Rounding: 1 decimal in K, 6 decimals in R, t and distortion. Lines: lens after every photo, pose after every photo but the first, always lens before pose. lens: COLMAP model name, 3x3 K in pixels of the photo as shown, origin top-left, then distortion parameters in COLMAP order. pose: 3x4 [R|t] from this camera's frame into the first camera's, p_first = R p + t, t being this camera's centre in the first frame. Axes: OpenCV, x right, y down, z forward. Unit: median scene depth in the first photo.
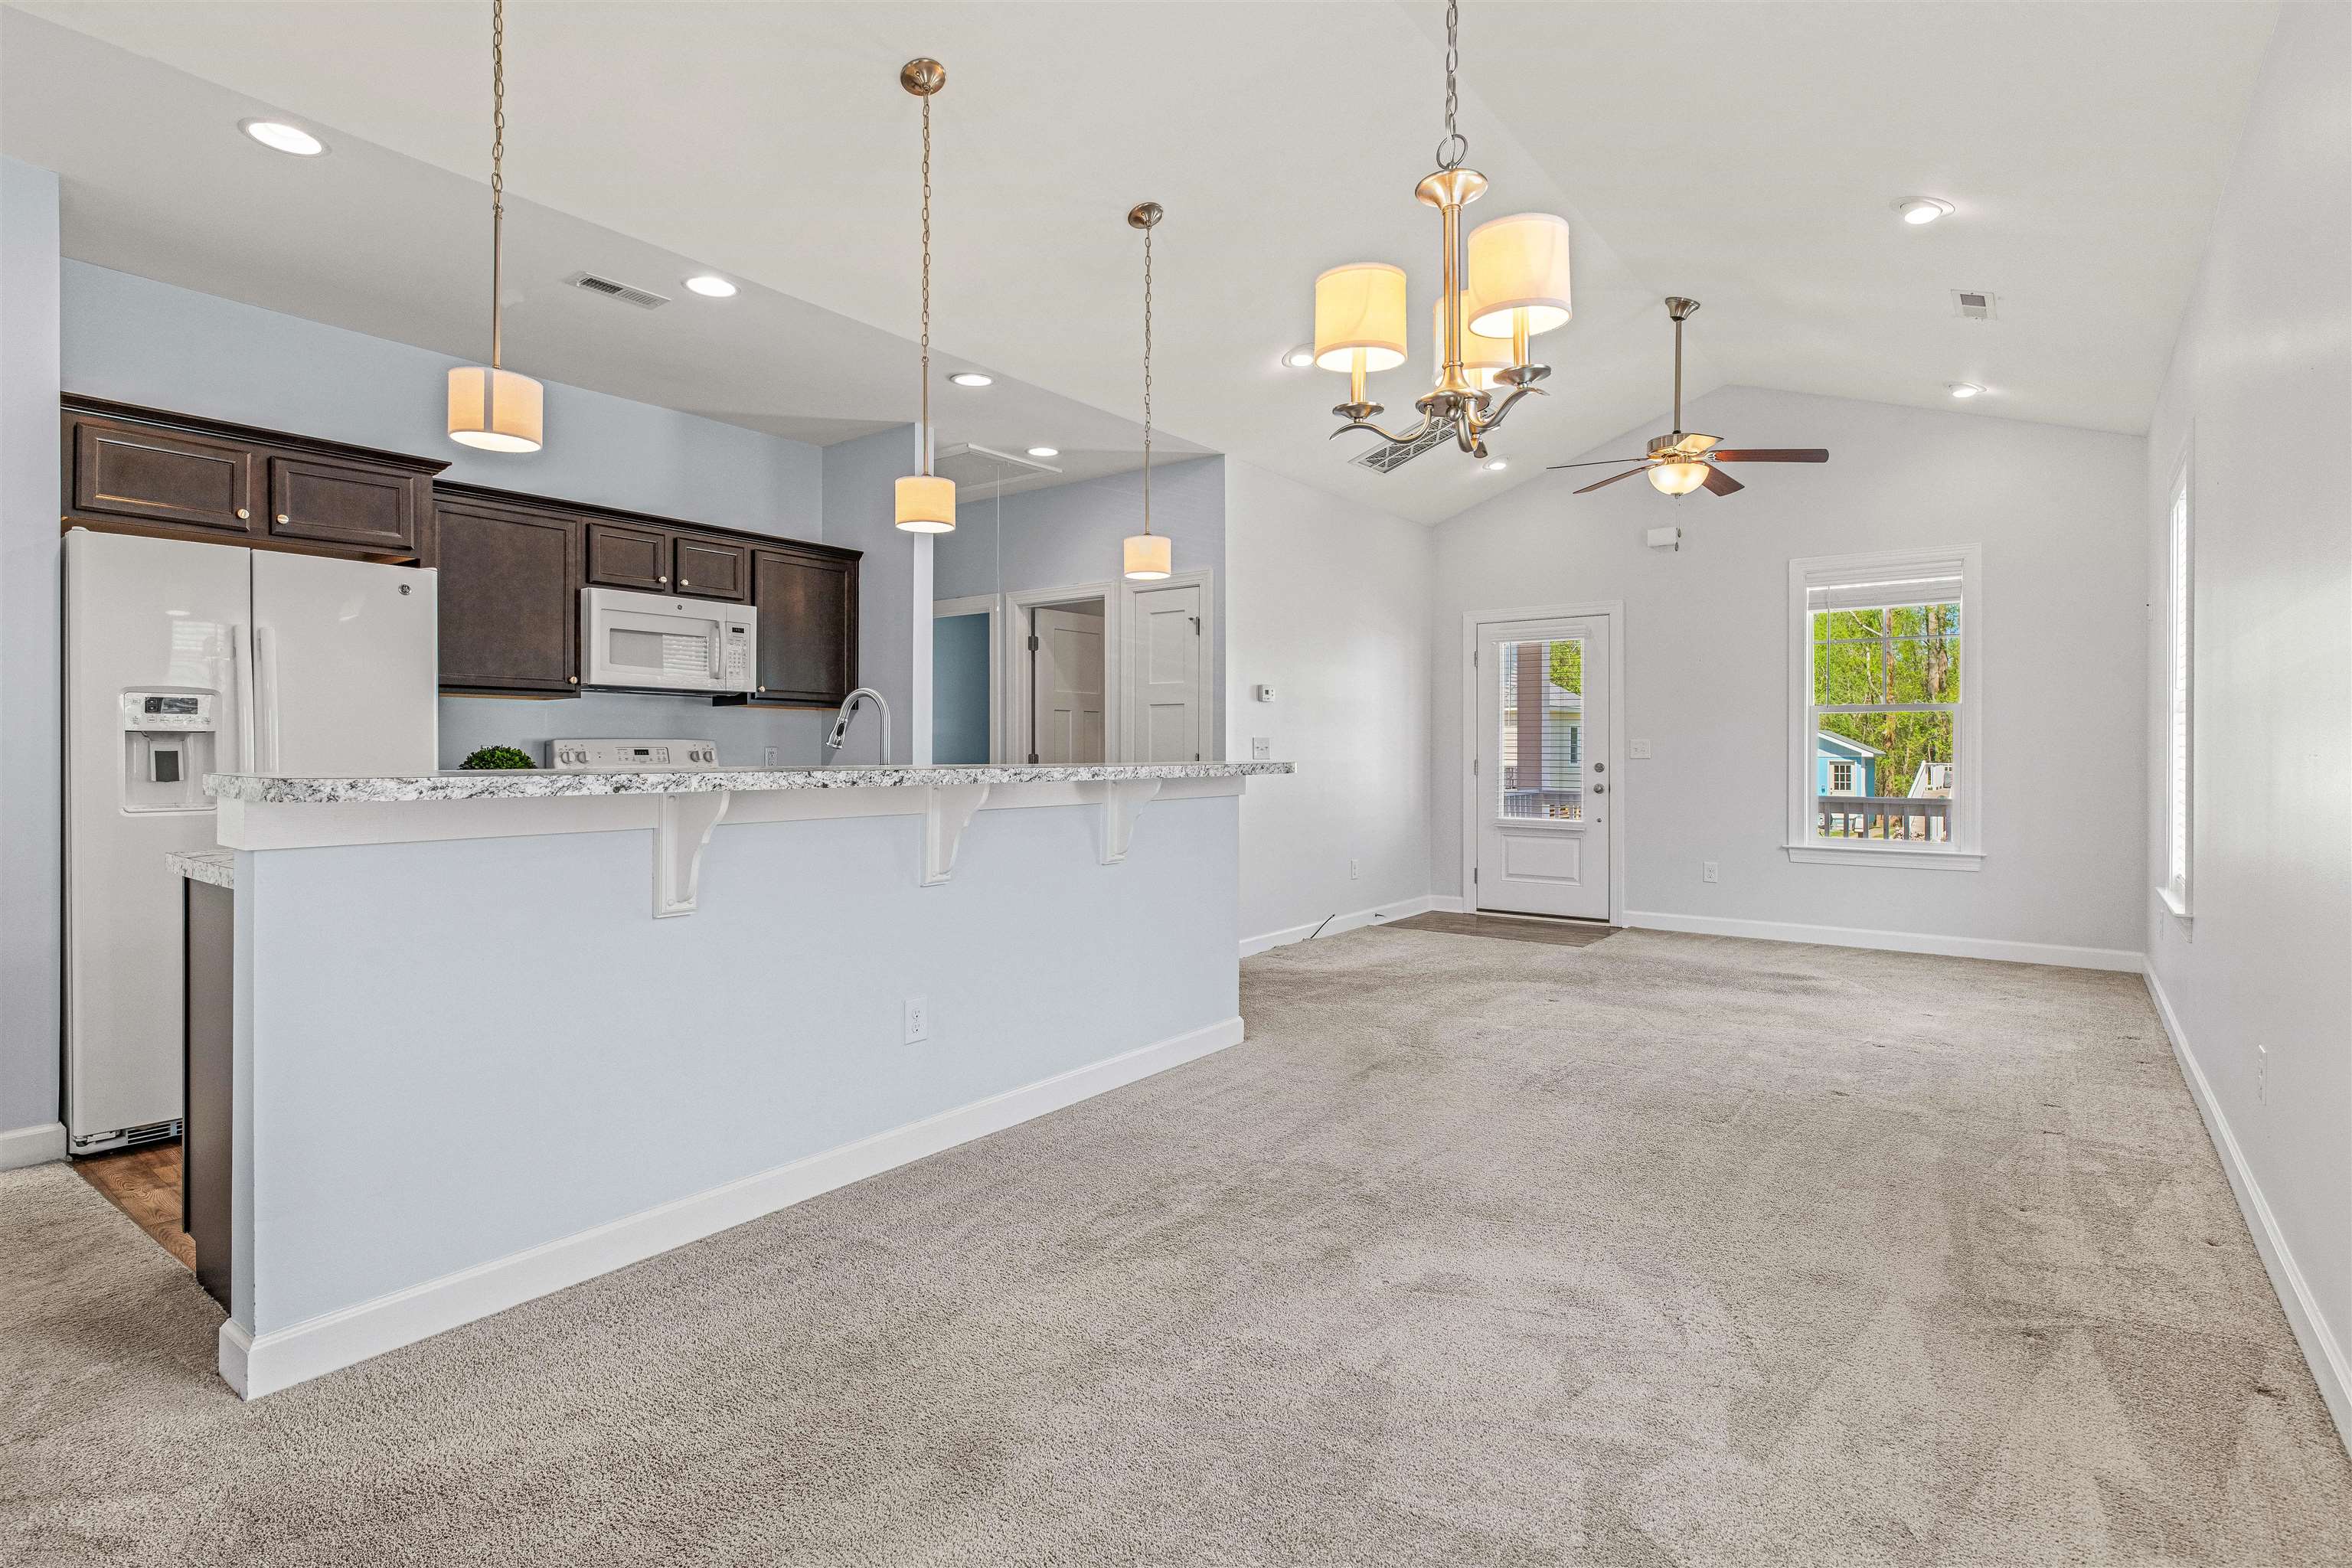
lens RADIAL K [[1148.3, 0, 1183.7], [0, 1148.3, 764.7], [0, 0, 1]] dist [-0.000350, 0.000584]
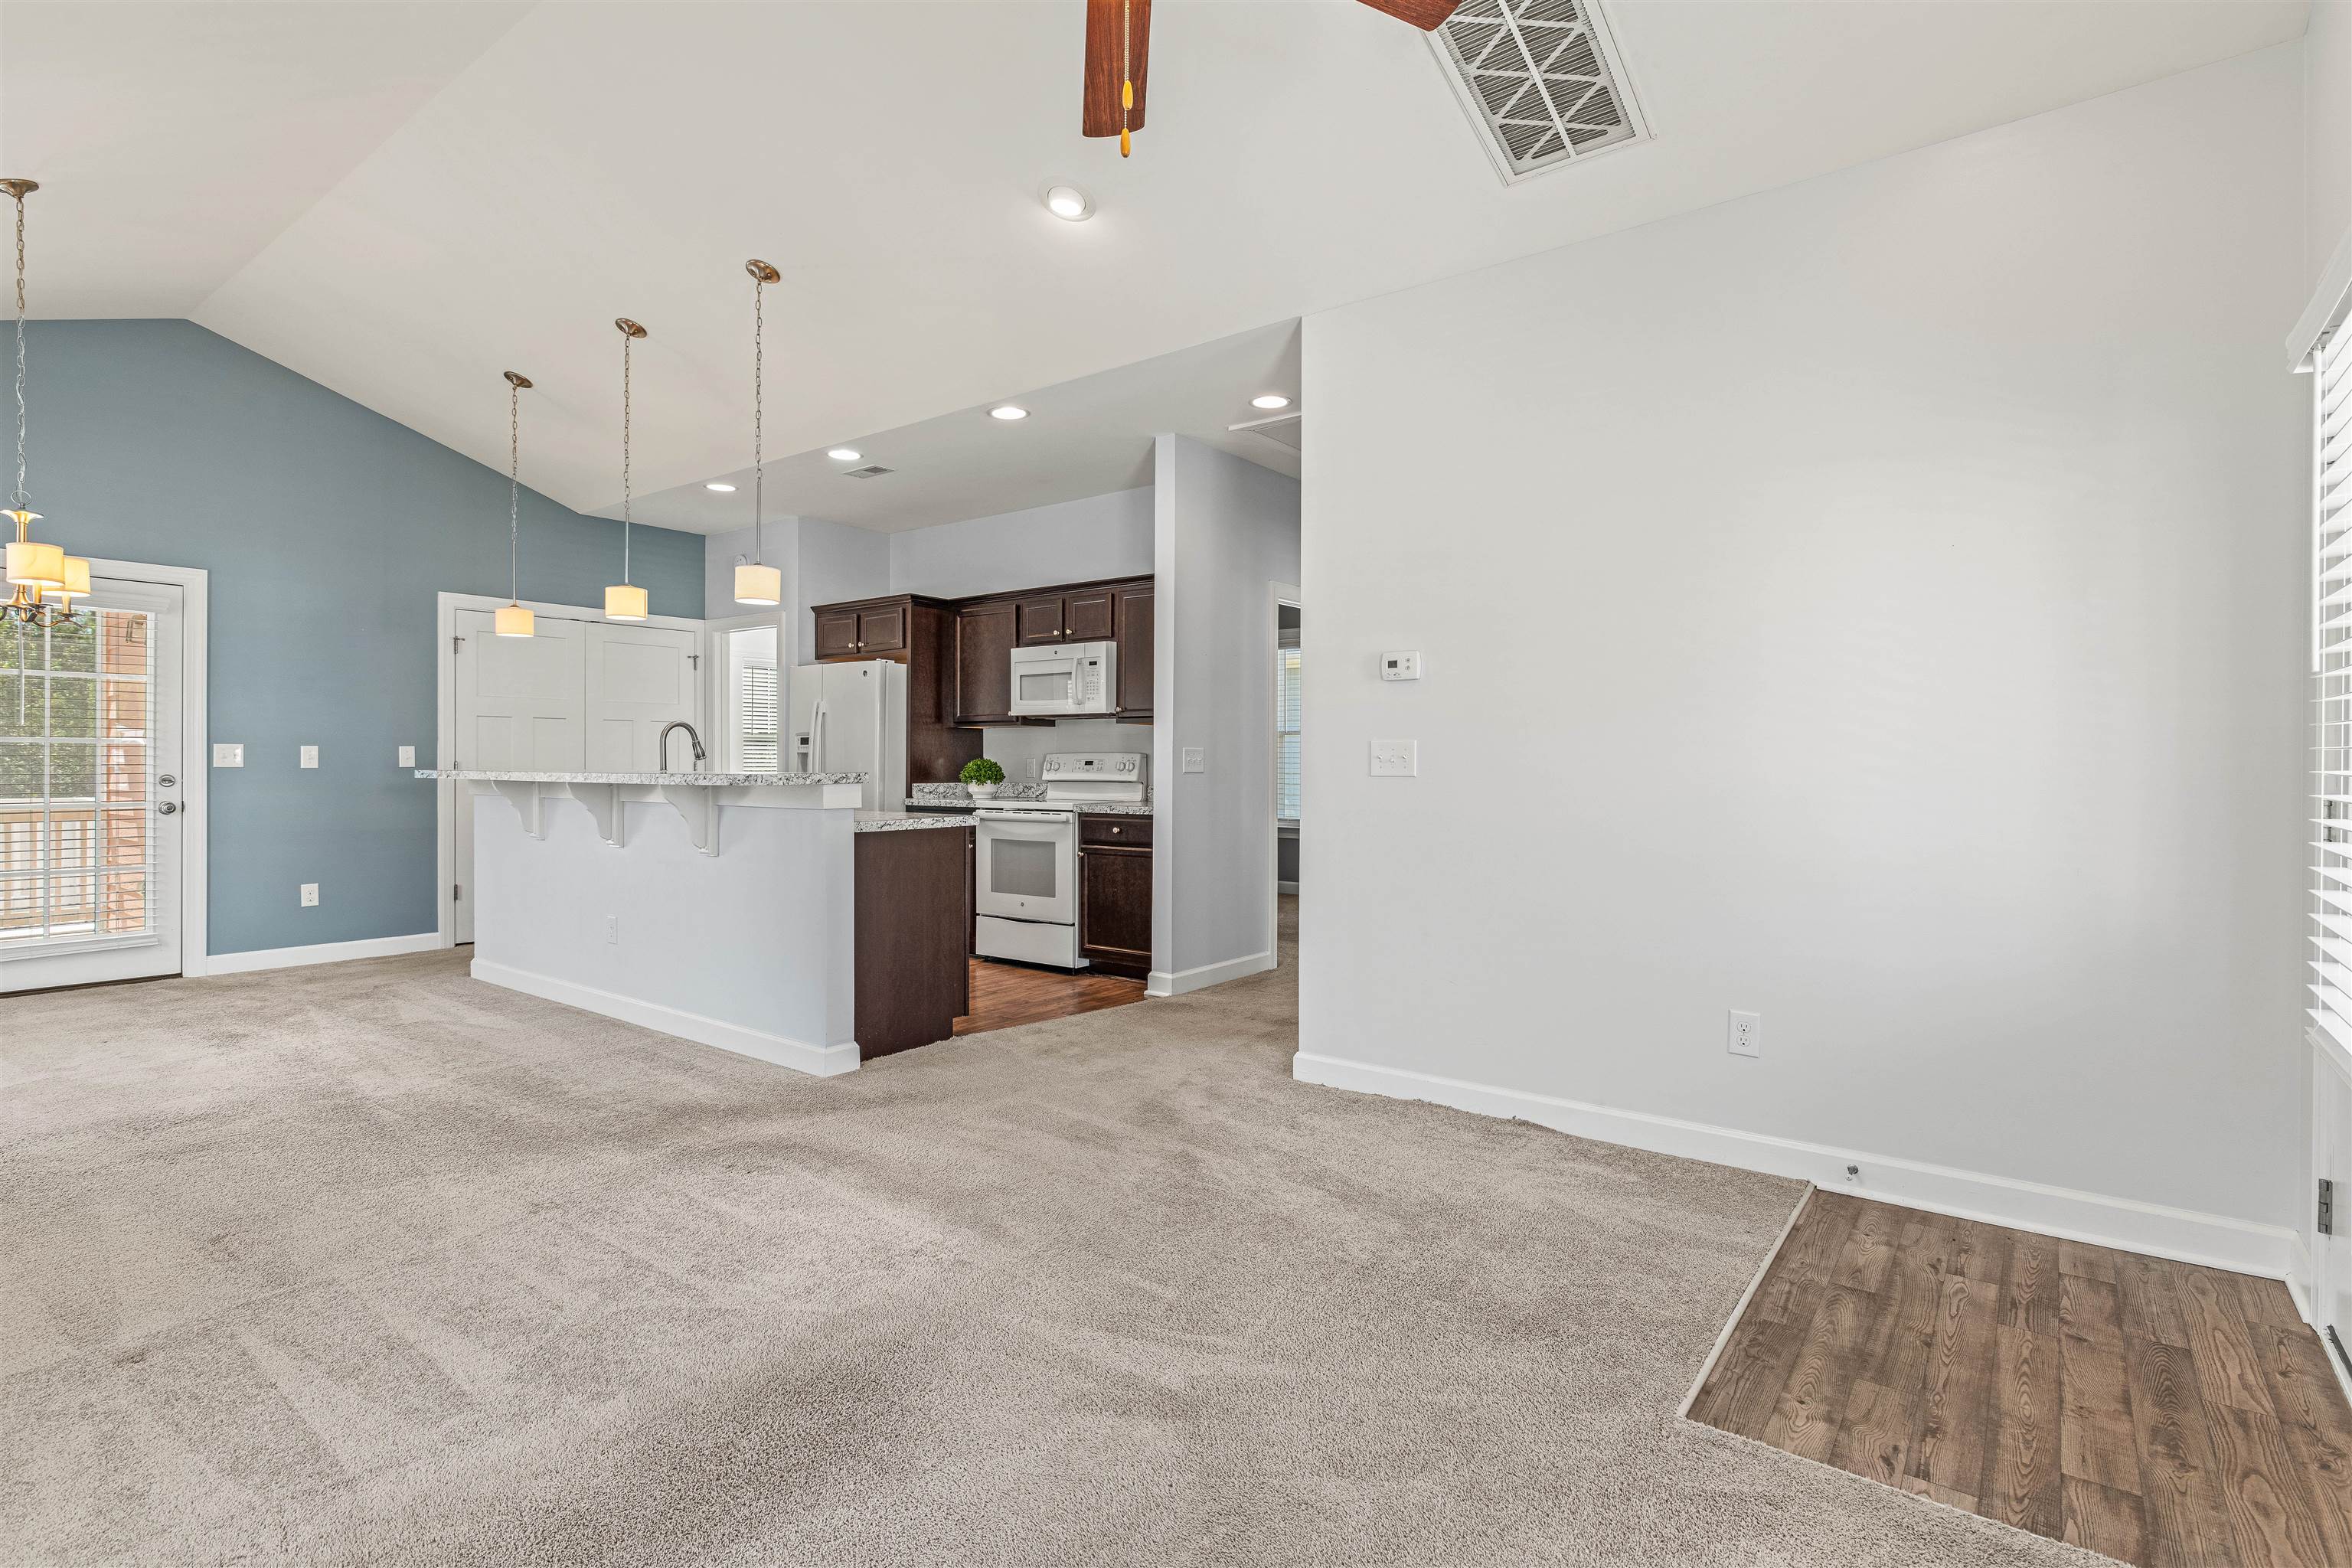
lens RADIAL K [[1148.3, 0, 1187.3], [0, 1148.3, 768.5], [0, 0, 1]] dist [-0.000350, 0.000584]
pose [[-0.013180, 0.004417, -0.999903, 0.774736], [-0.012099, 0.999916, 0.004577, -0.011185], [0.999840, 0.012159, -0.013125, 1.041490]]
